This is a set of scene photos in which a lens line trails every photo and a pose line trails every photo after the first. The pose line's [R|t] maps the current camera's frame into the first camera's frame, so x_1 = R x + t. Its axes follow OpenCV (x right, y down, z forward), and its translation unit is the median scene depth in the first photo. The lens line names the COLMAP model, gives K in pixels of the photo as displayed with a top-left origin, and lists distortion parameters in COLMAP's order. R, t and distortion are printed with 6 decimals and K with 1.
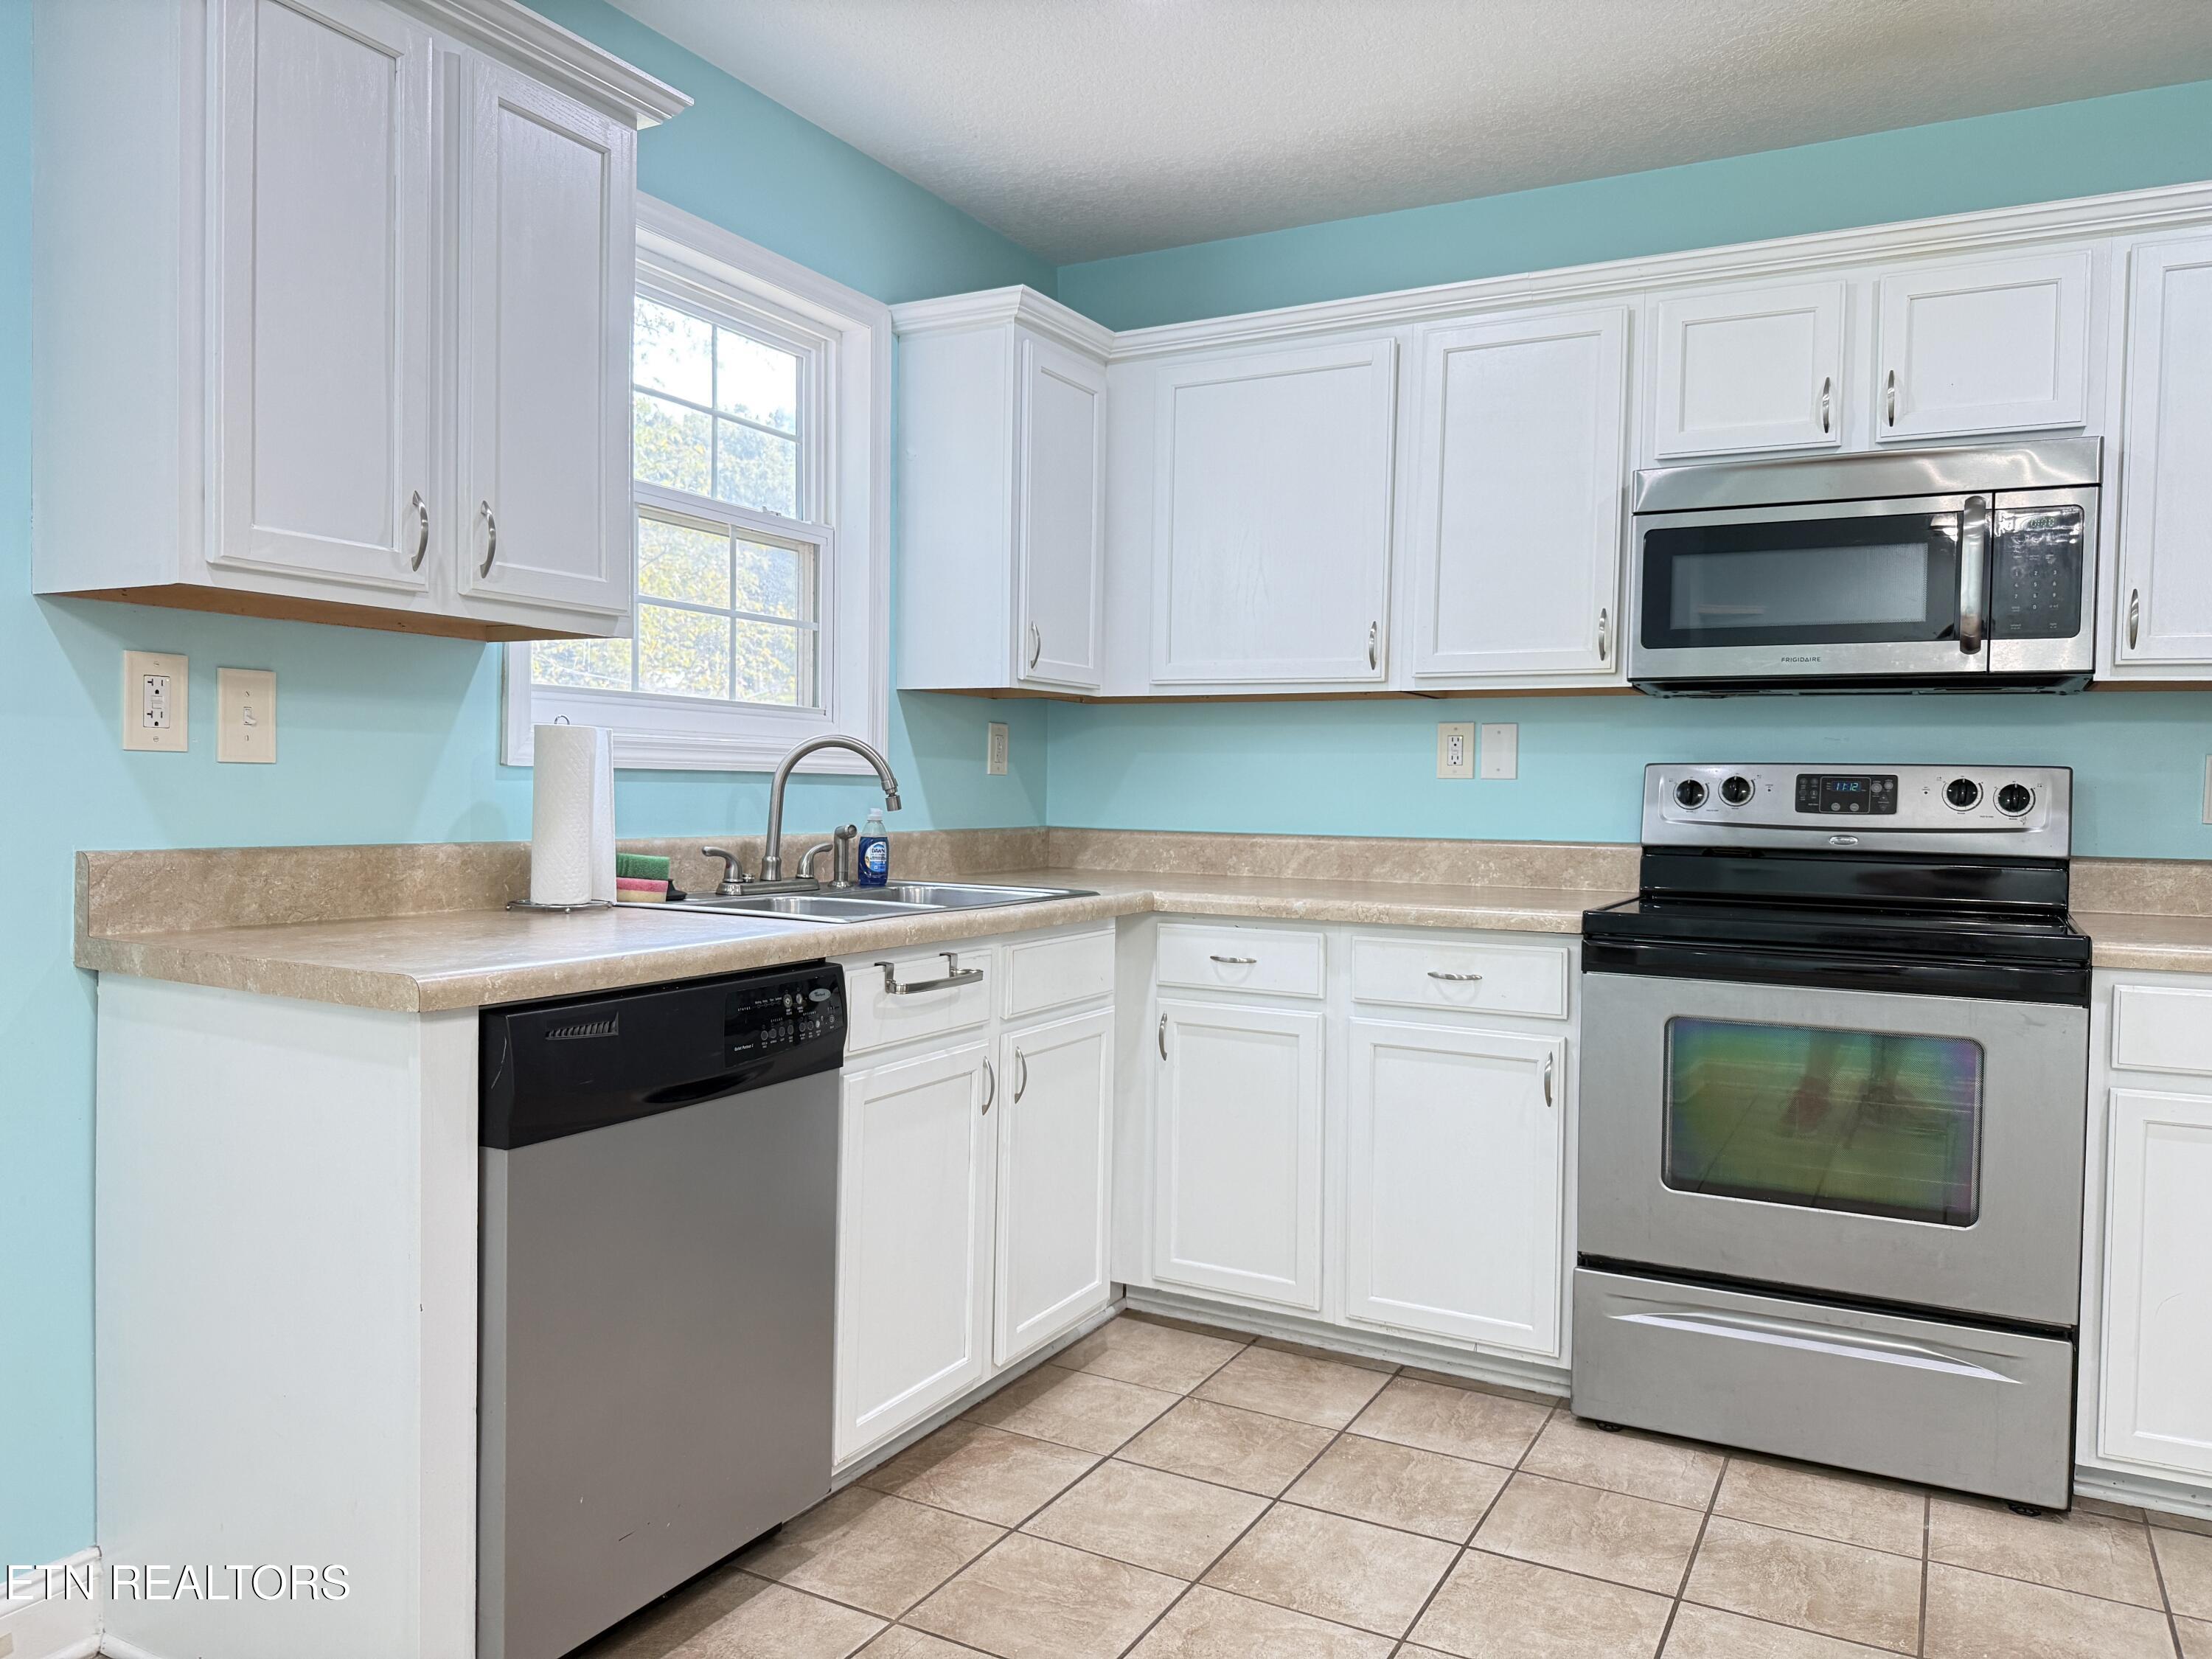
lens RADIAL K [[1568.6, 0, 1096.2], [0, 1568.6, 815.4], [0, 0, 1]] dist [0.041480, -0.057408]
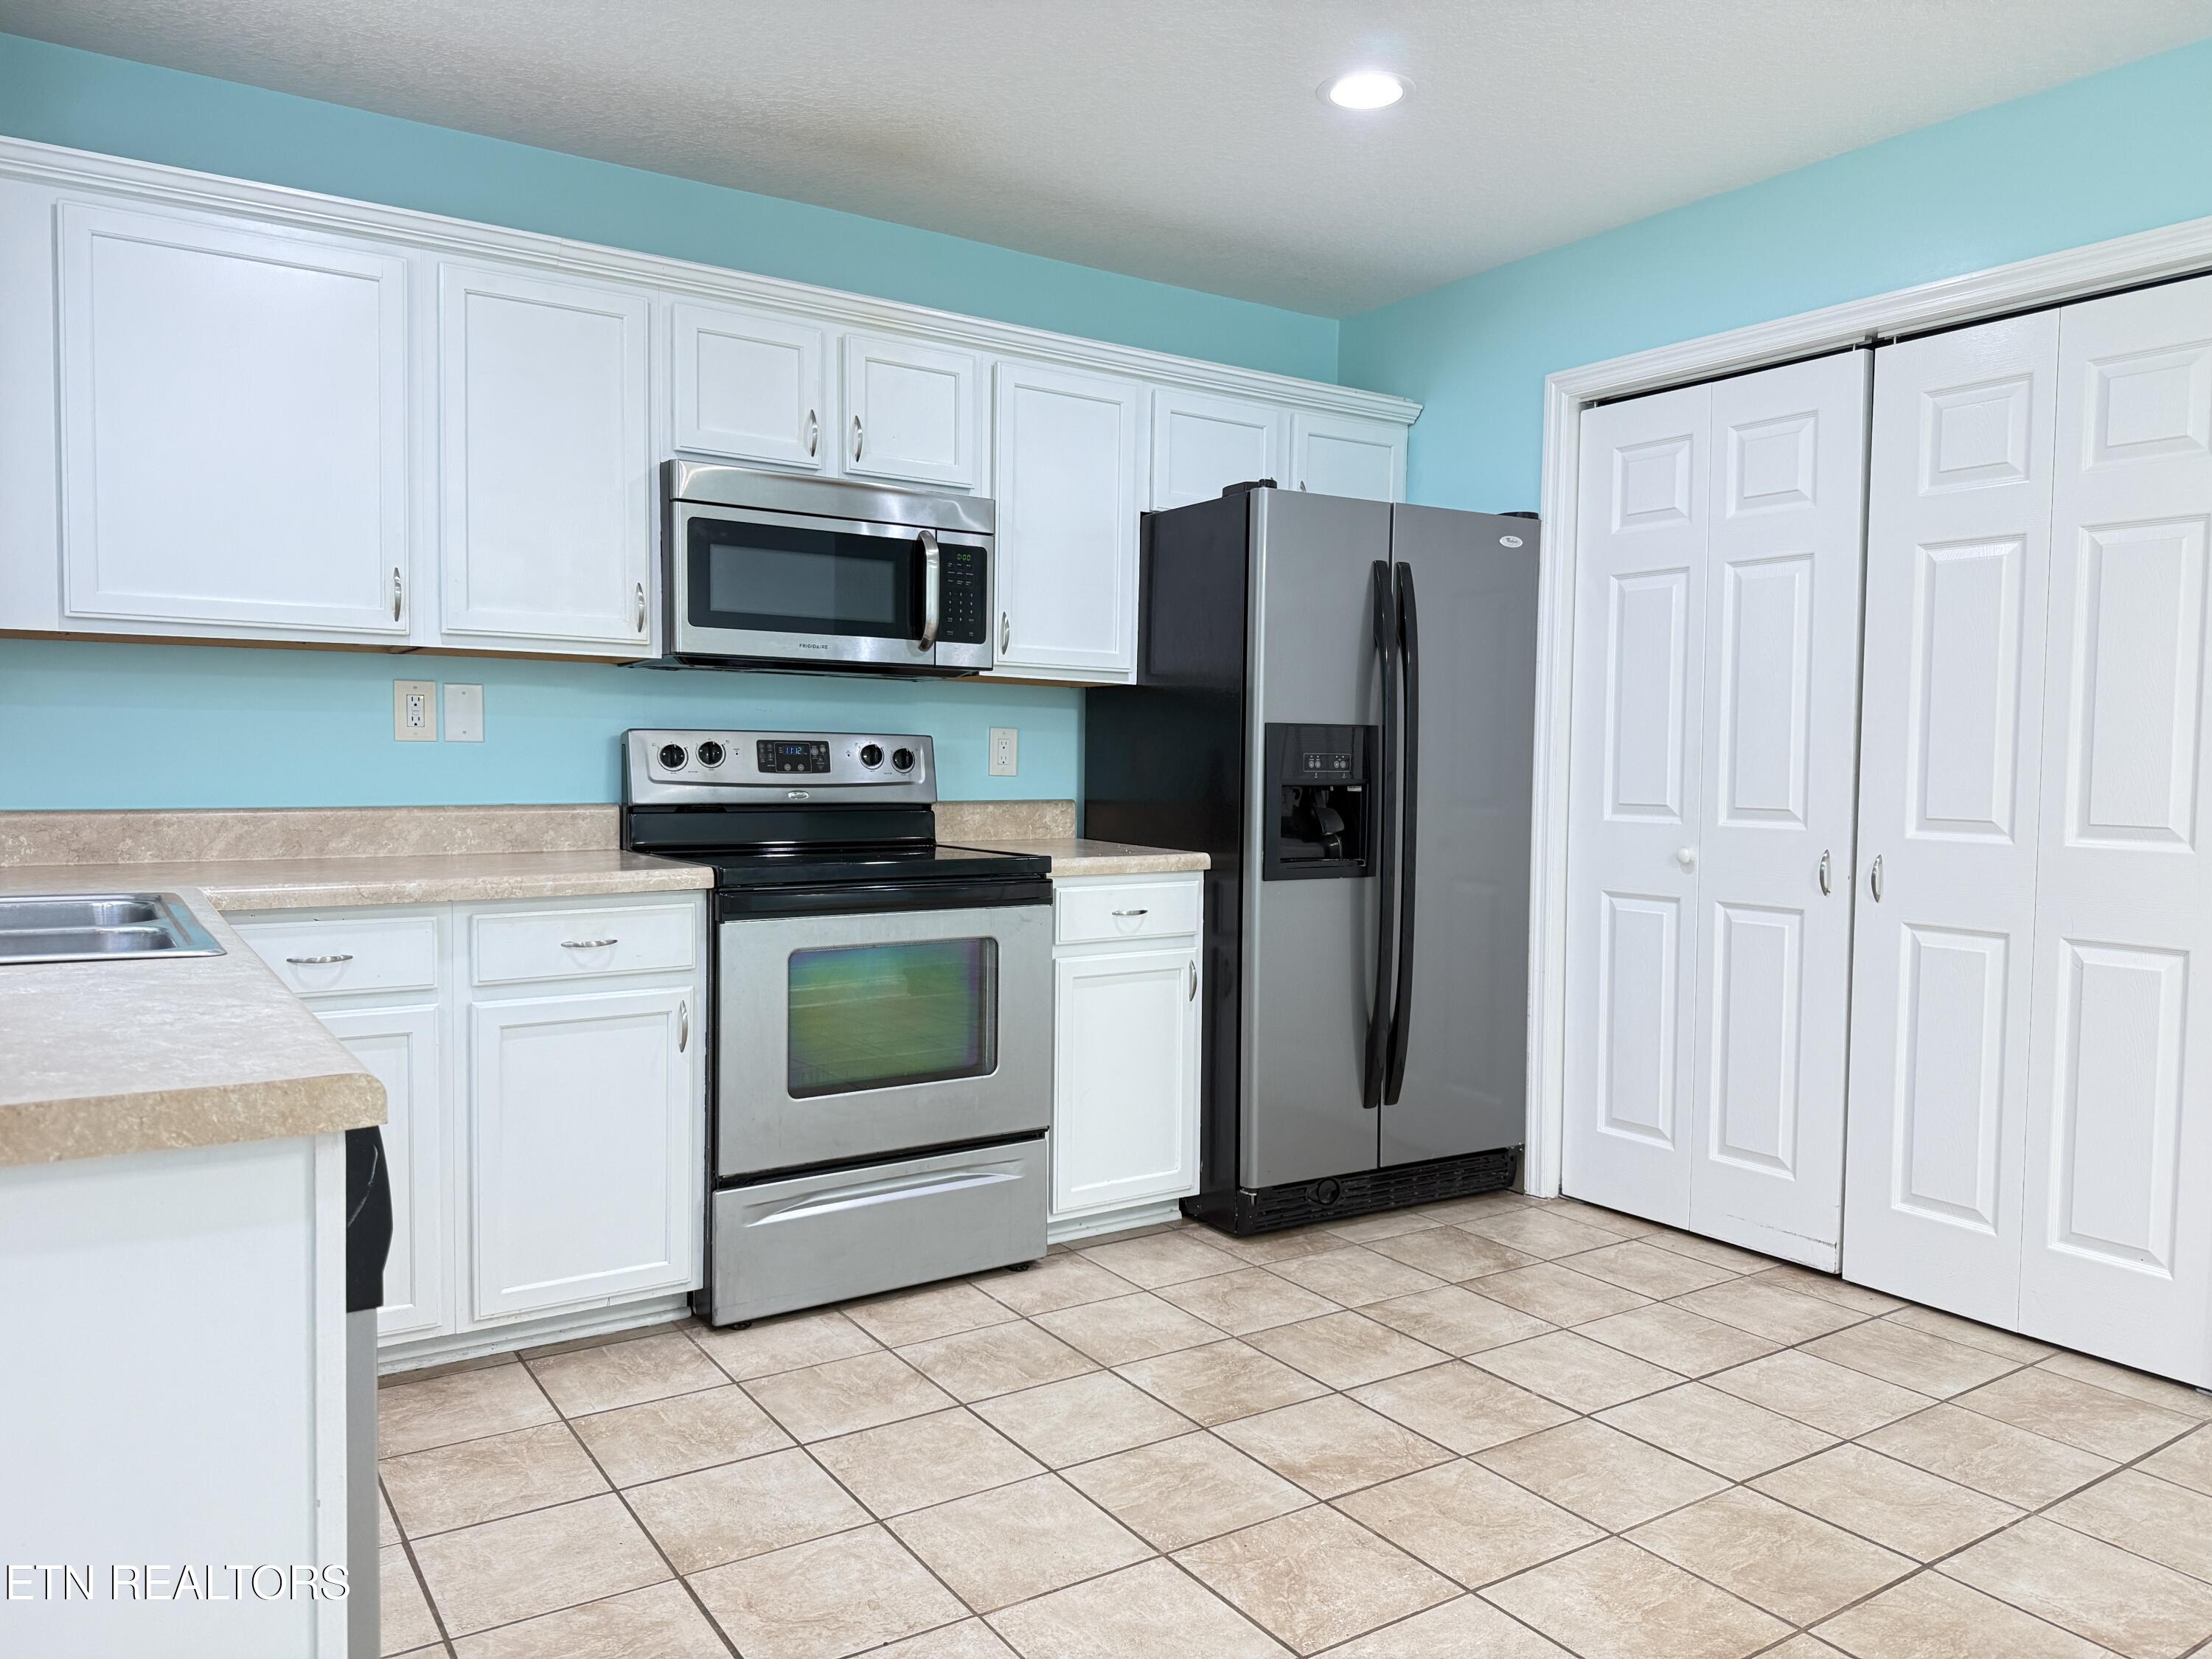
lens RADIAL K [[1568.6, 0, 1085.1], [0, 1568.6, 823.4], [0, 0, 1]] dist [0.041480, -0.057408]
pose [[0.470200, -0.047510, 0.881280, -0.503451], [0.013338, 0.998819, 0.046730, -0.016409], [-0.882459, -0.010218, 0.470278, 0.249717]]
